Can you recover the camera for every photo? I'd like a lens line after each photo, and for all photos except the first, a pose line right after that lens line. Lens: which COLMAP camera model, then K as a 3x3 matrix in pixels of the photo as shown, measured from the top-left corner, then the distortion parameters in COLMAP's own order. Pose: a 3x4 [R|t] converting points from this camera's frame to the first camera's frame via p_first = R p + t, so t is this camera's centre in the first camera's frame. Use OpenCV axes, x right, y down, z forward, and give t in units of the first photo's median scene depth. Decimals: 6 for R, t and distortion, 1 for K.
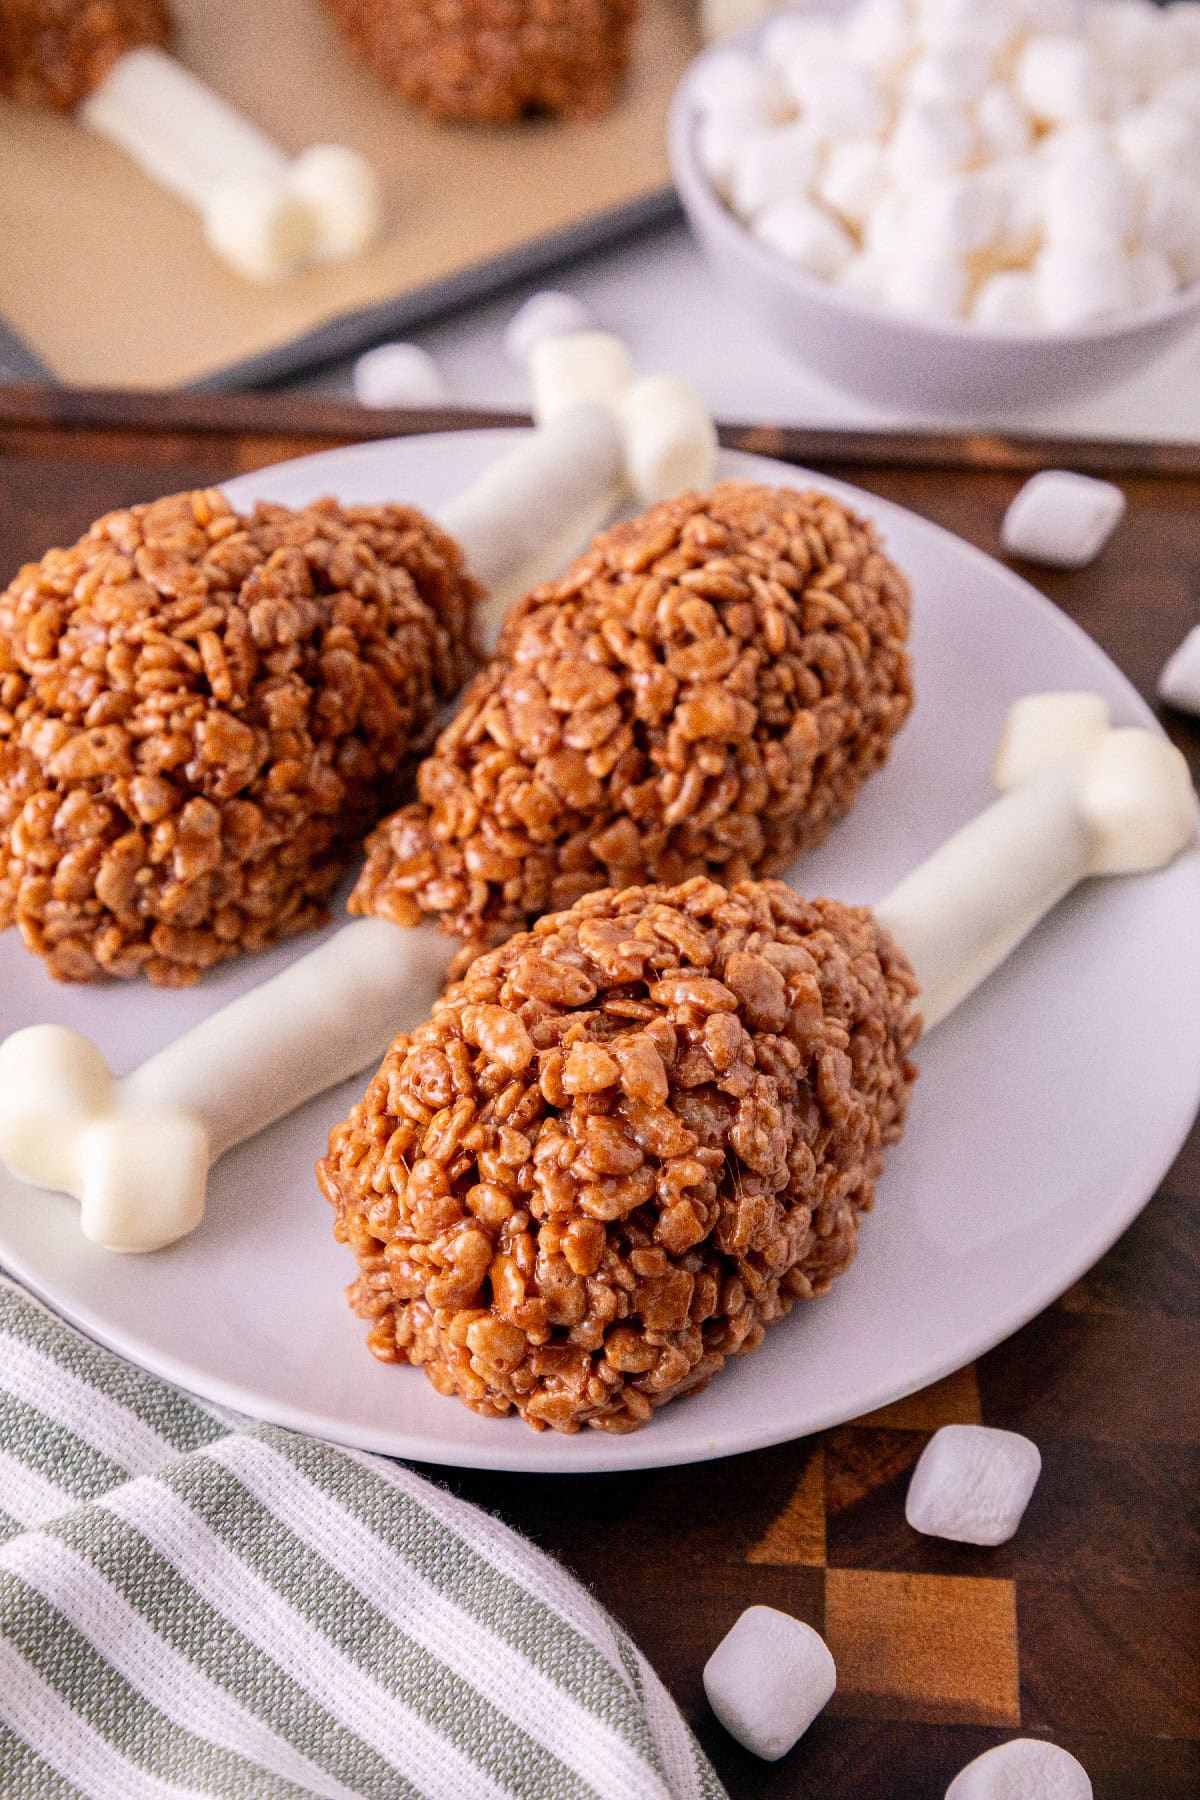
lens RADIAL K [[2604.4, 0, 603.7], [0, 2604.4, 892.7], [0, 0, 1]] dist [0.073354, 0.000000]
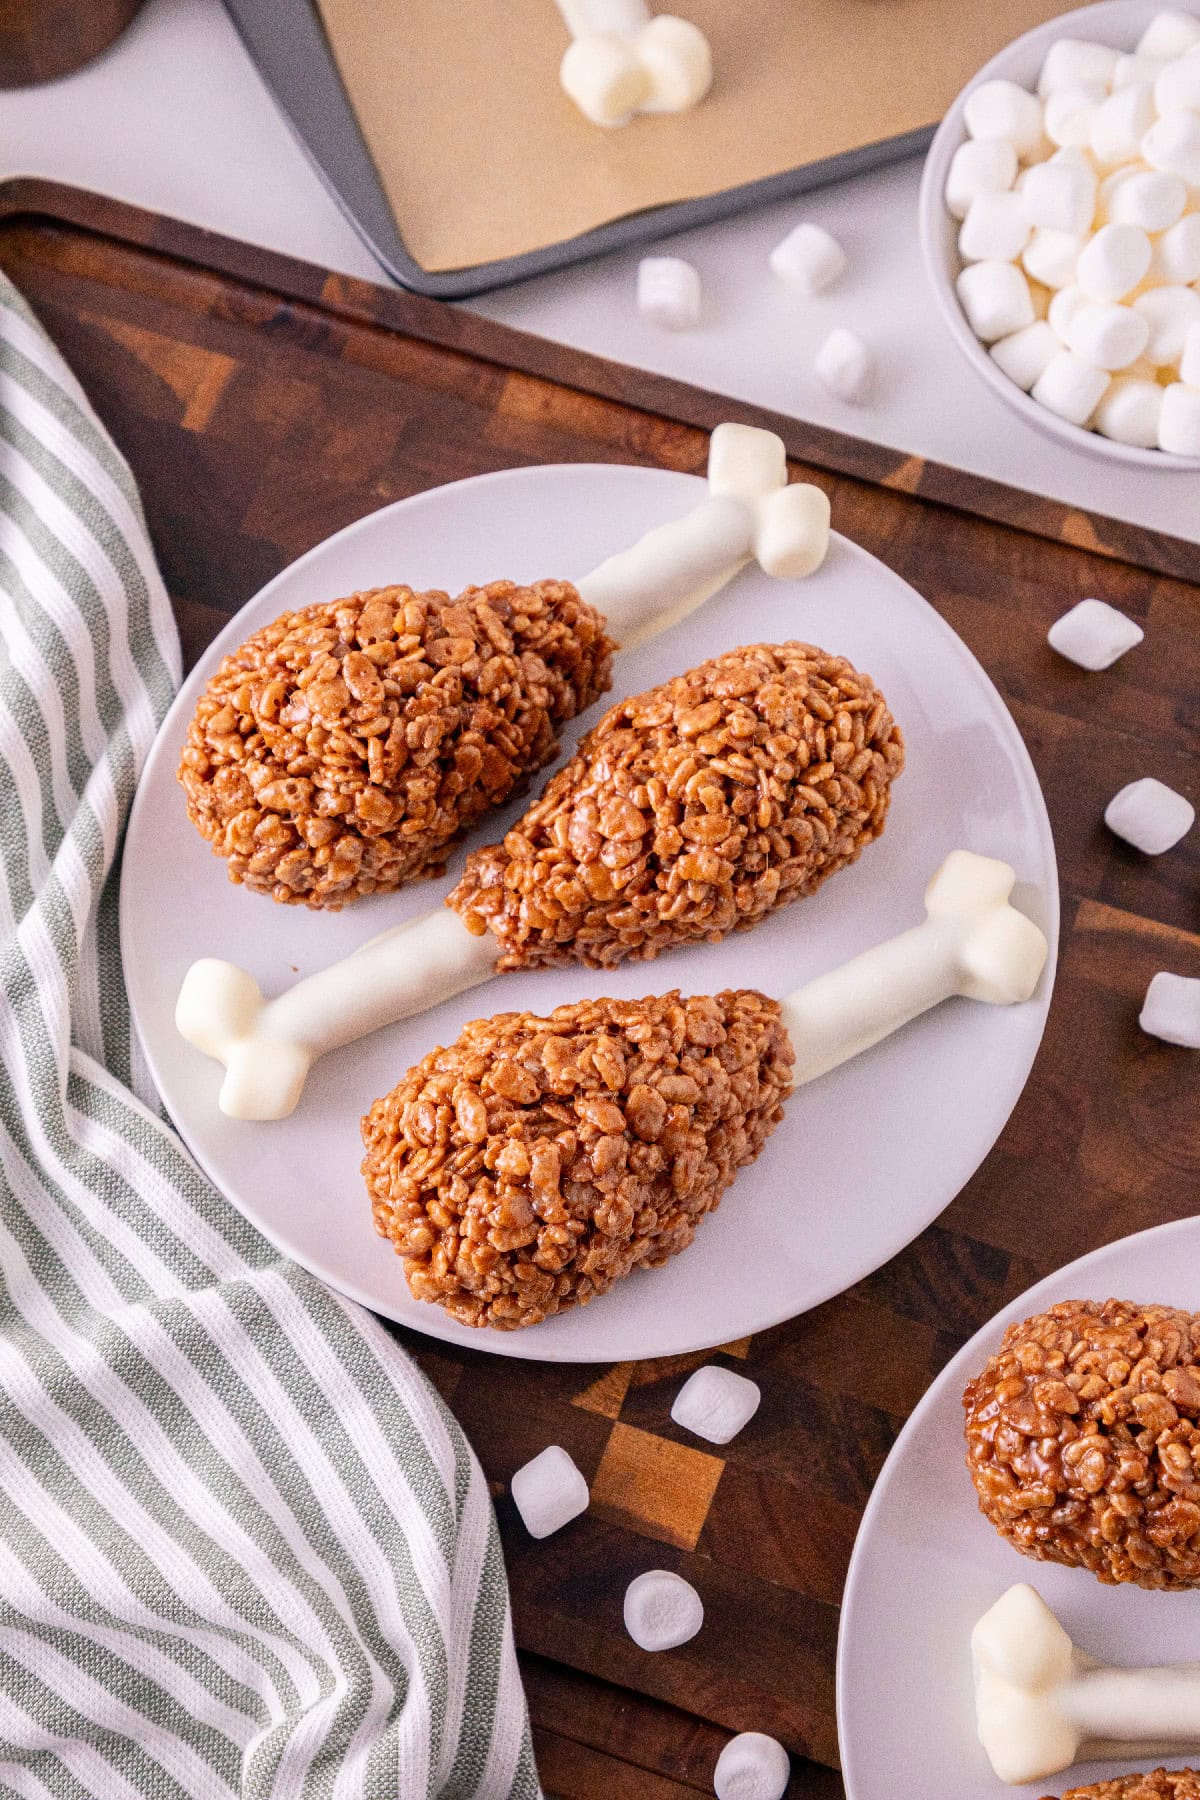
lens RADIAL K [[2604.4, 0, 605.5], [0, 2604.4, 888.2], [0, 0, 1]] dist [0.073354, 0.000000]
pose [[0.956102, 0.272580, -0.107565, 0.150233], [-0.210468, 0.894176, 0.395162, -0.622696], [0.203895, -0.355176, 0.912292, -0.331626]]
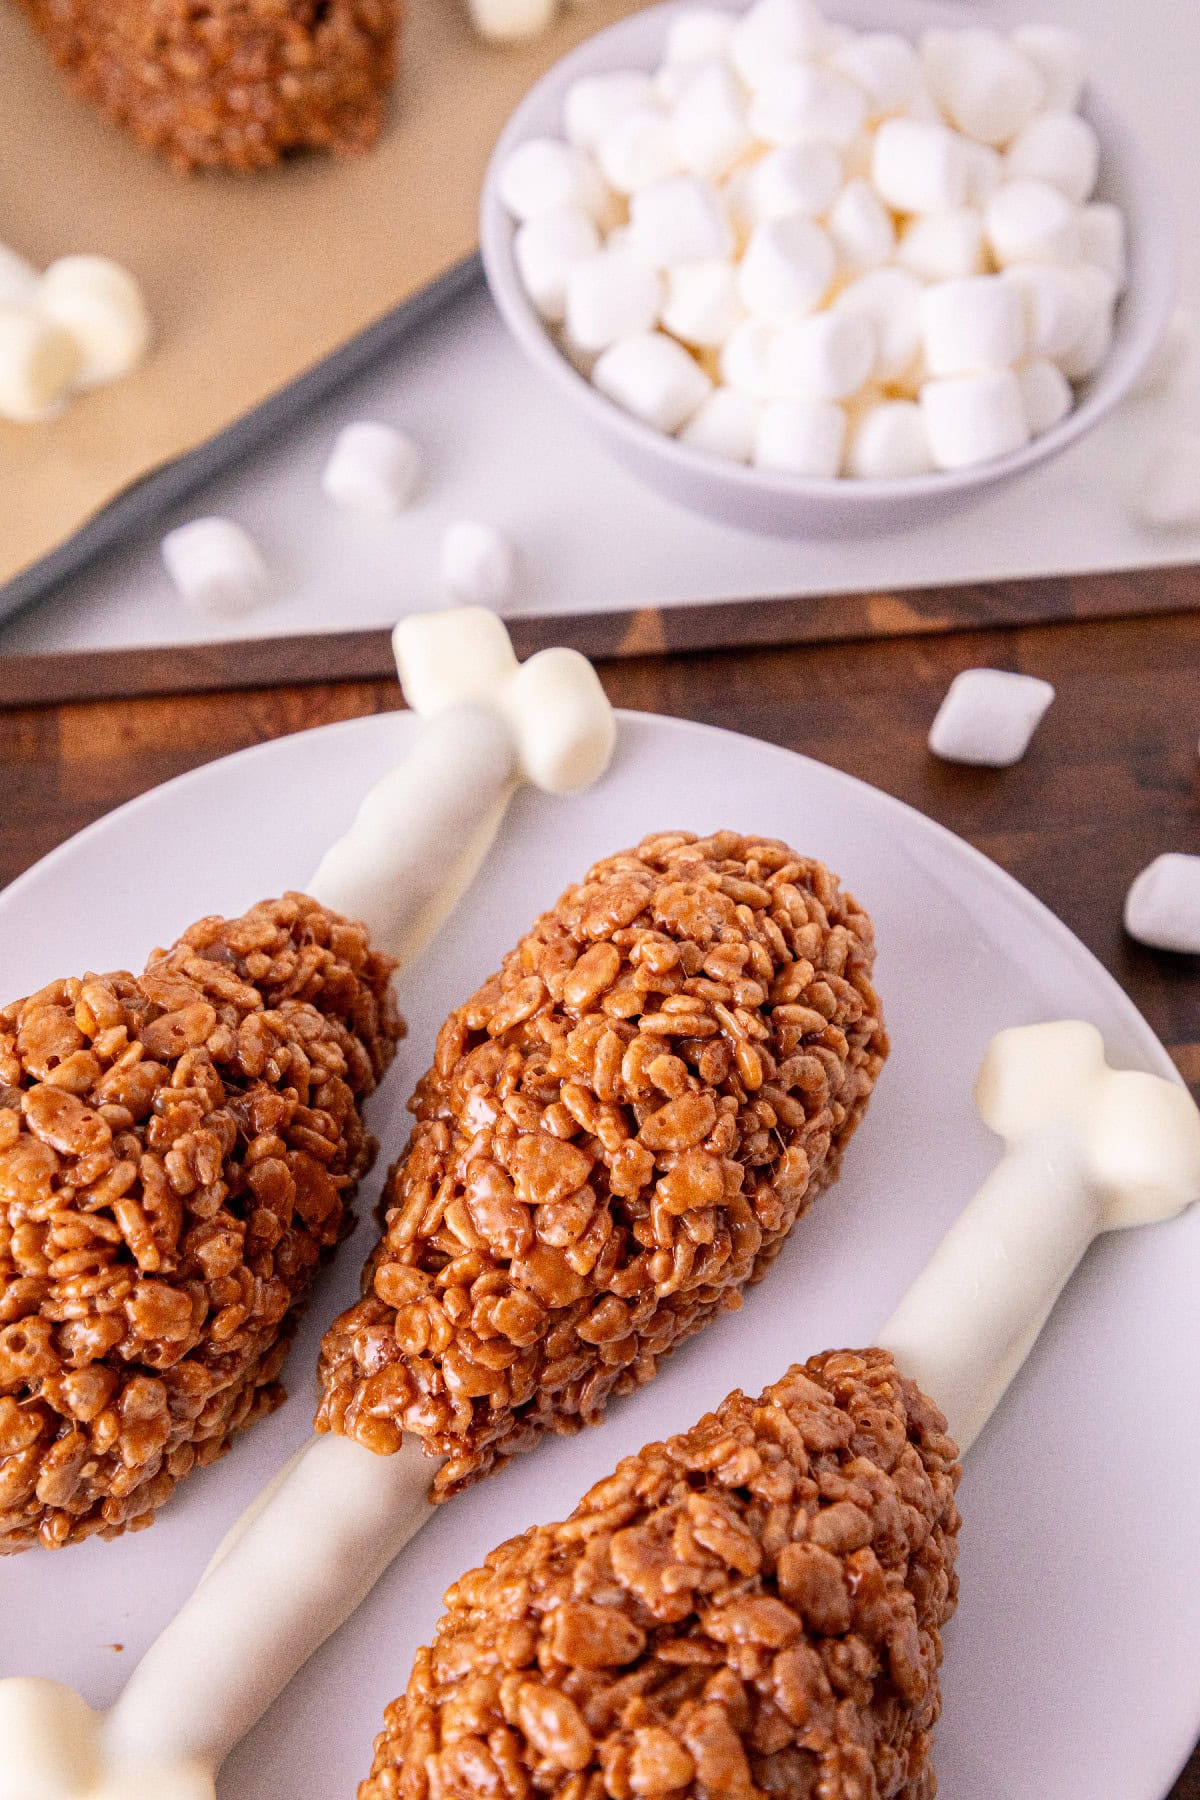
lens RADIAL K [[2604.4, 0, 592.2], [0, 2604.4, 868.7], [0, 0, 1]] dist [0.073354, 0.000000]
pose [[0.988121, -0.134829, 0.073739, -0.045731], [0.121297, 0.978897, 0.164463, -0.329319], [-0.094357, -0.153565, 0.983623, 0.142730]]
